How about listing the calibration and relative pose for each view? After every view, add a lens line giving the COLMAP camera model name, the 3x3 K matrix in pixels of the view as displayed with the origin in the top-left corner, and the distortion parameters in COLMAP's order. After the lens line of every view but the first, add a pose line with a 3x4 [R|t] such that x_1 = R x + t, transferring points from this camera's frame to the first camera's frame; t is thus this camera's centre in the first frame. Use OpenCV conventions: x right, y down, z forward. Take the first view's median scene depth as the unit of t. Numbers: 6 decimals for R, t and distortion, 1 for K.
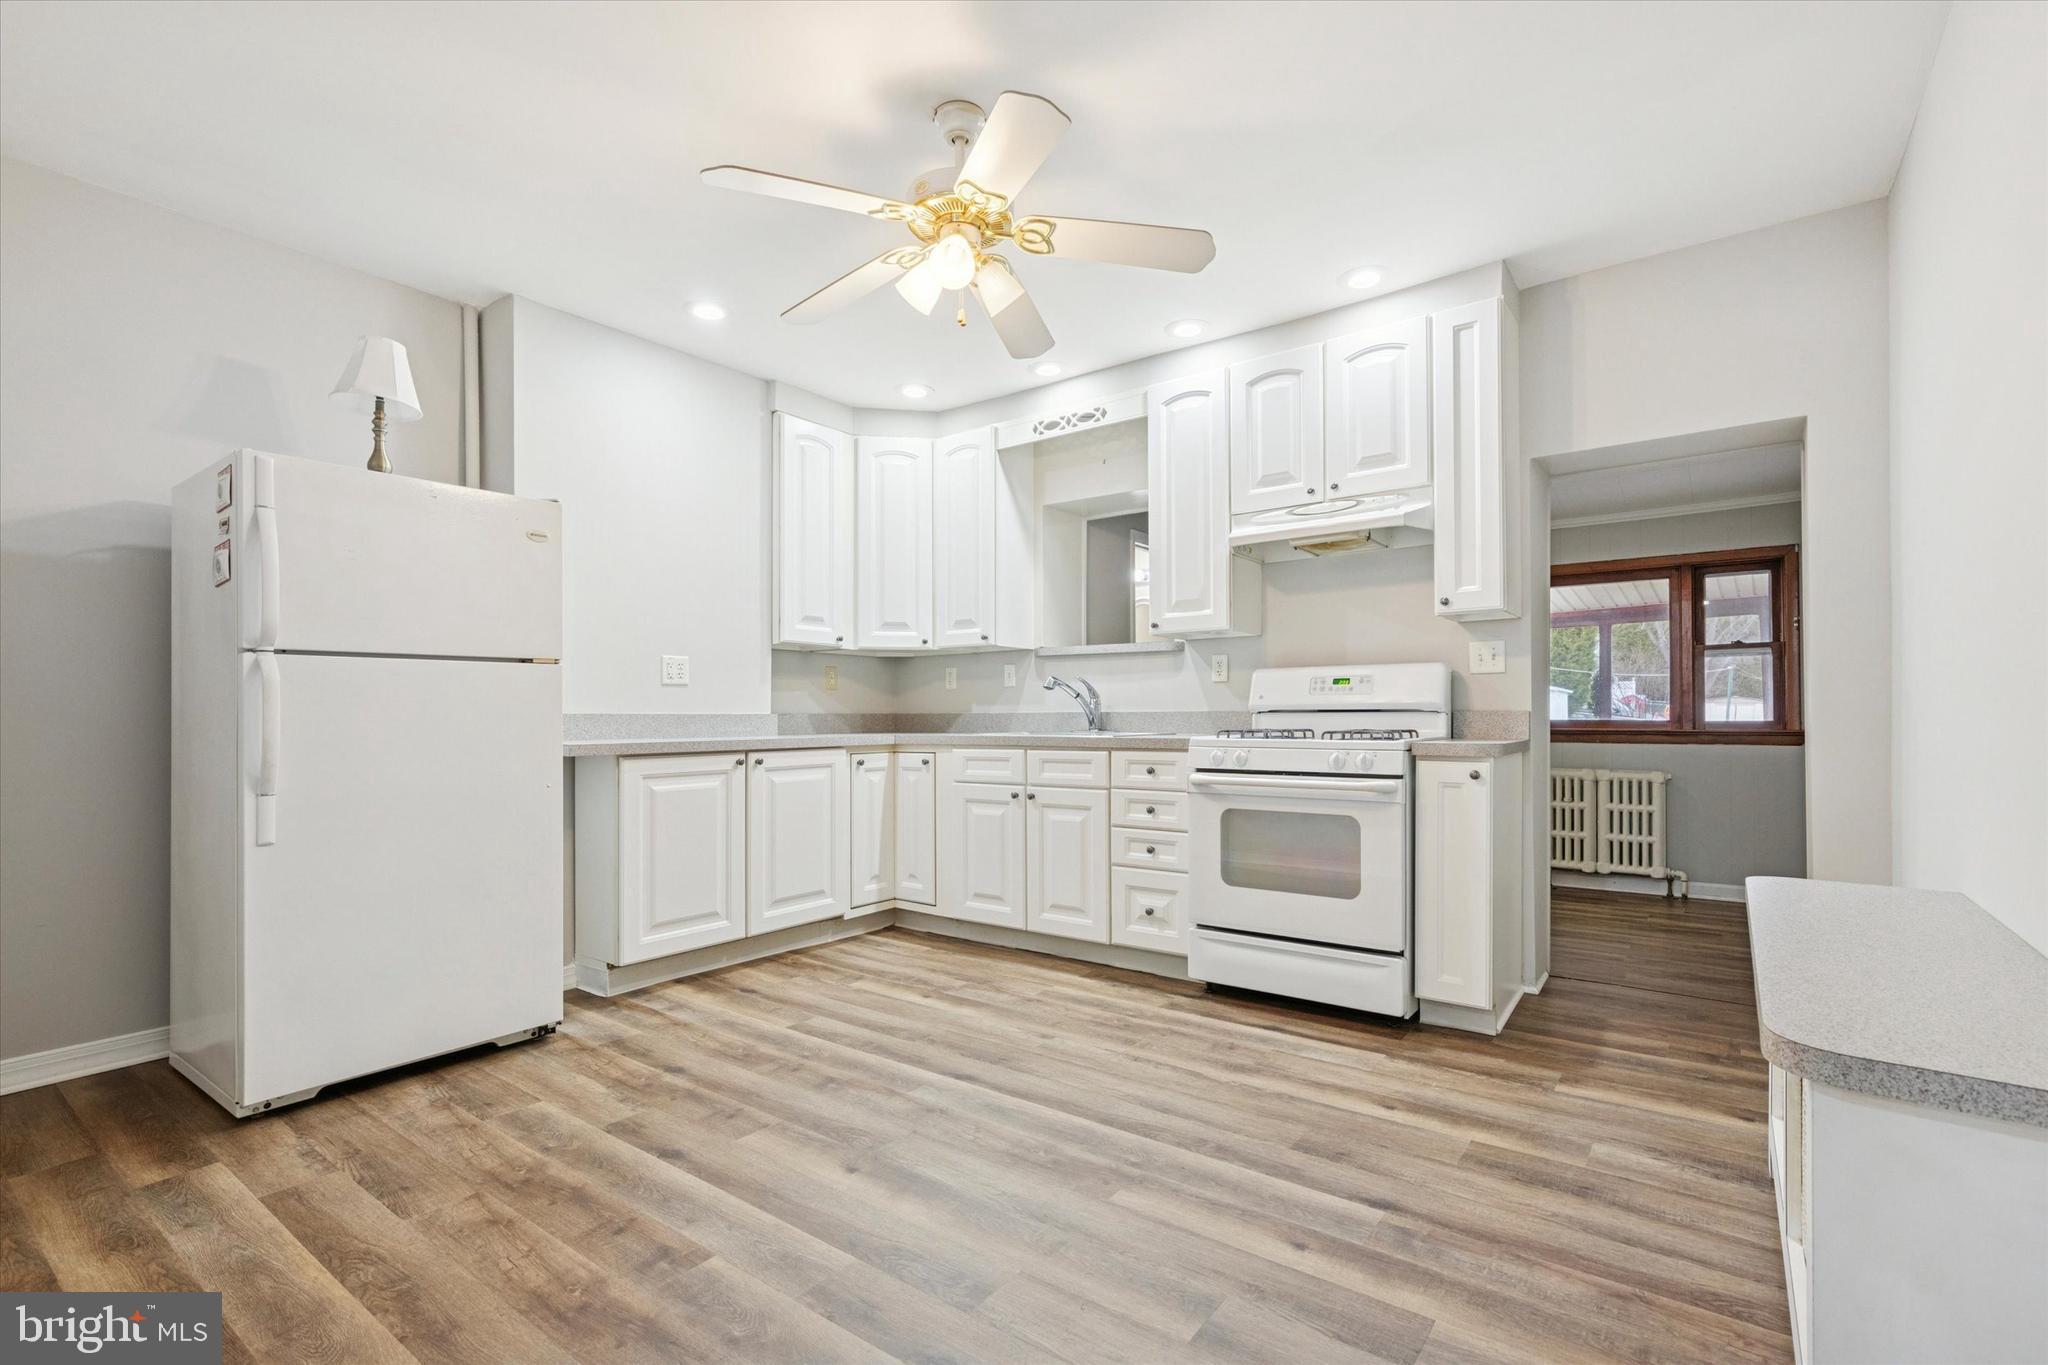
lens RADIAL K [[929.4, 0, 1027.1], [0, 929.4, 700.7], [0, 0, 1]] dist [0.003978, 0.001078]
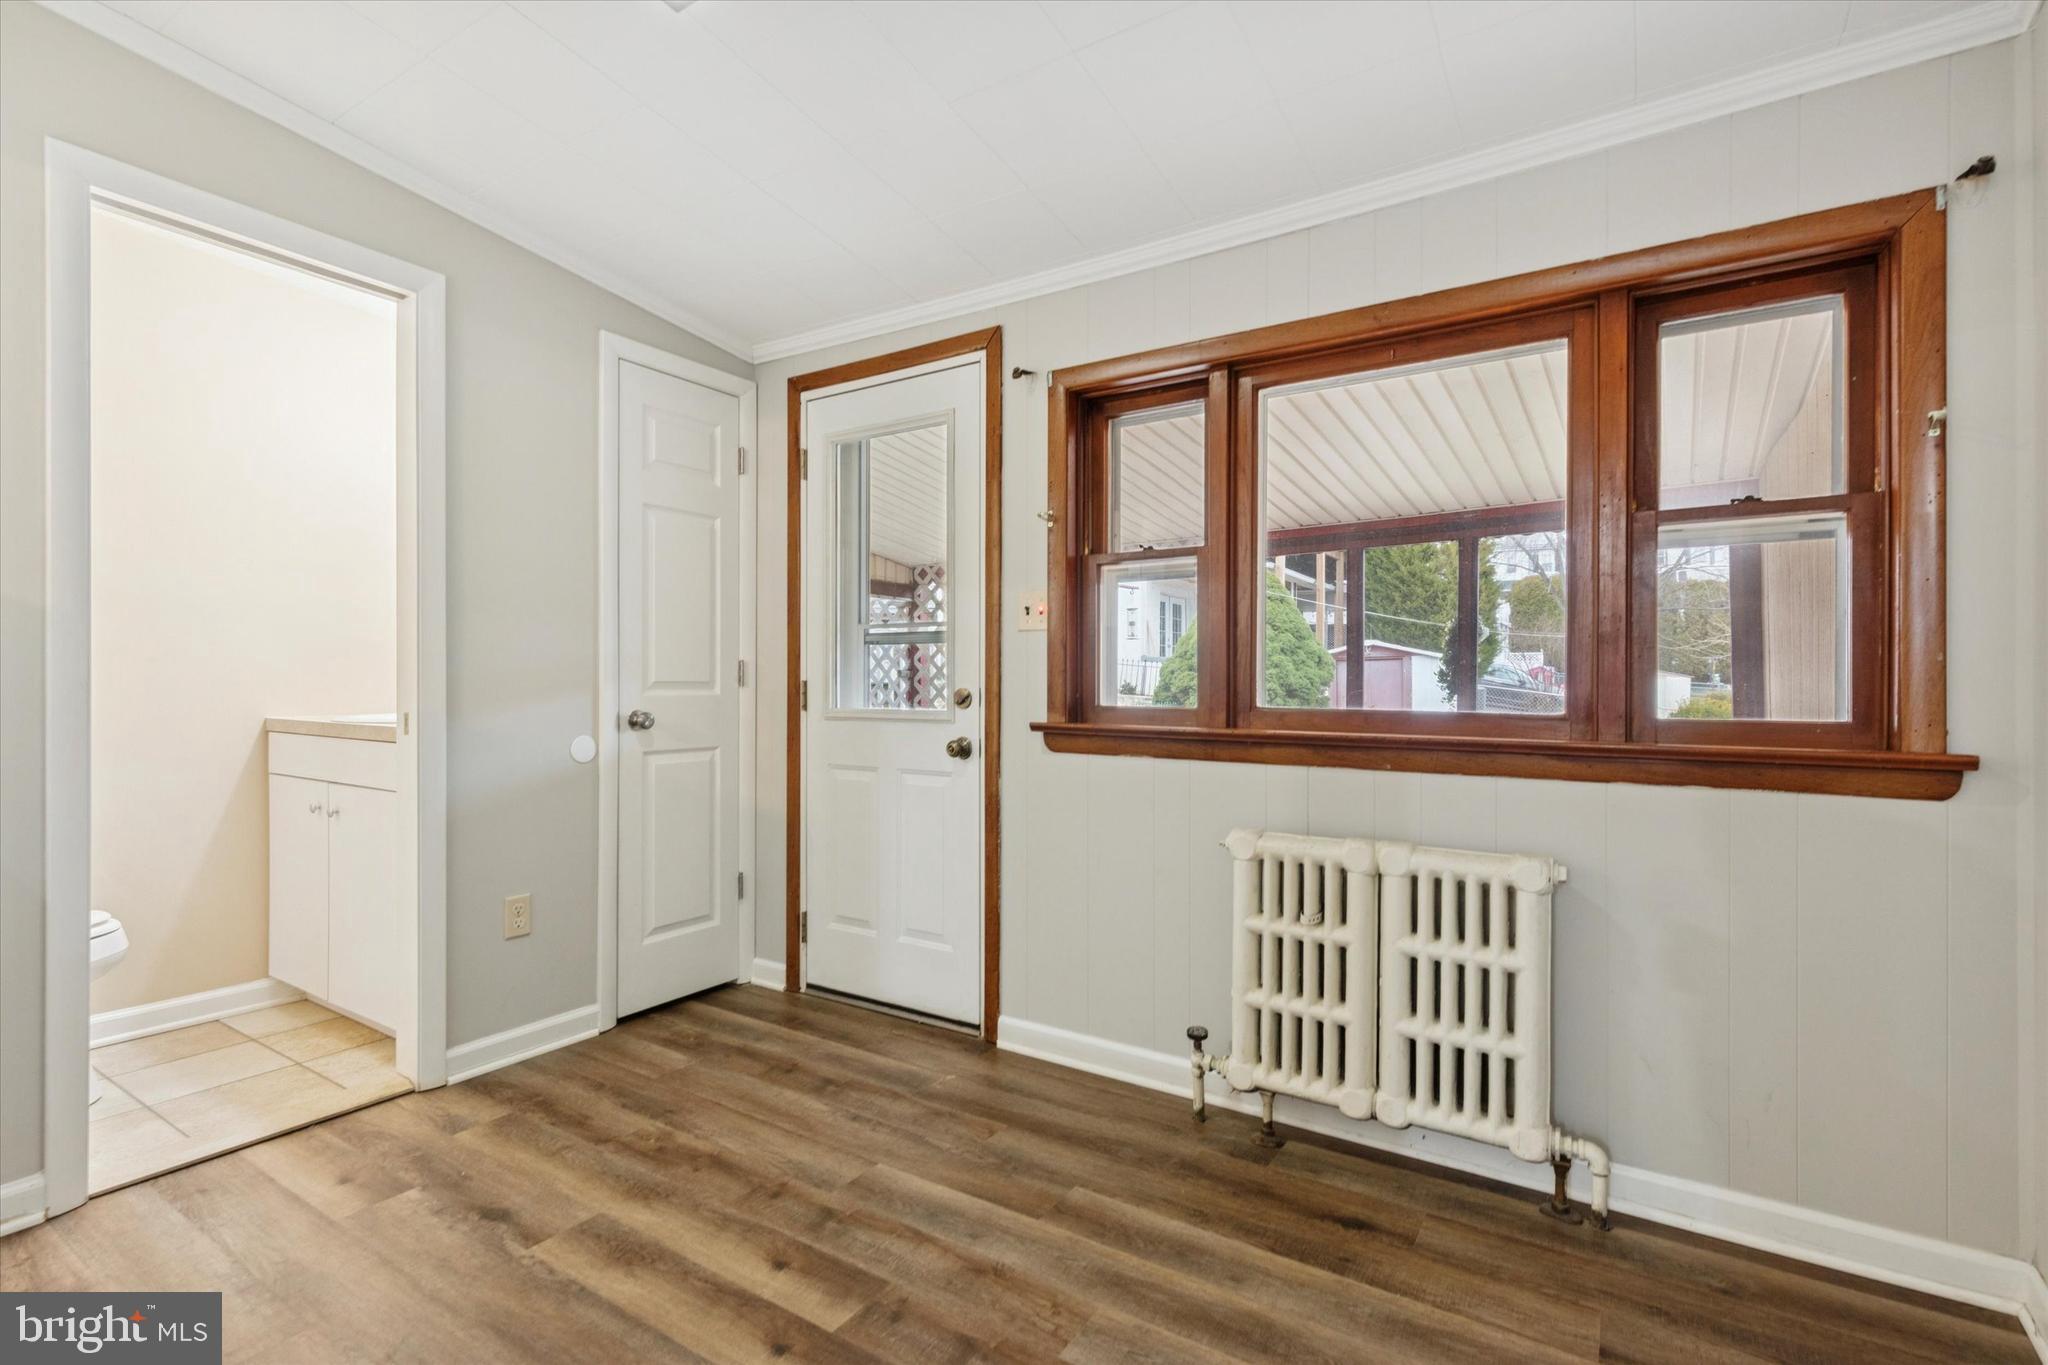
lens RADIAL K [[929.4, 0, 1027.3], [0, 929.4, 675.5], [0, 0, 1]] dist [0.003978, 0.001078]
pose [[0.996899, 0.005146, 0.078522, 0.445020], [-0.006143, 0.999904, 0.012457, 0.002255], [-0.078450, -0.012900, 0.996835, 0.644309]]
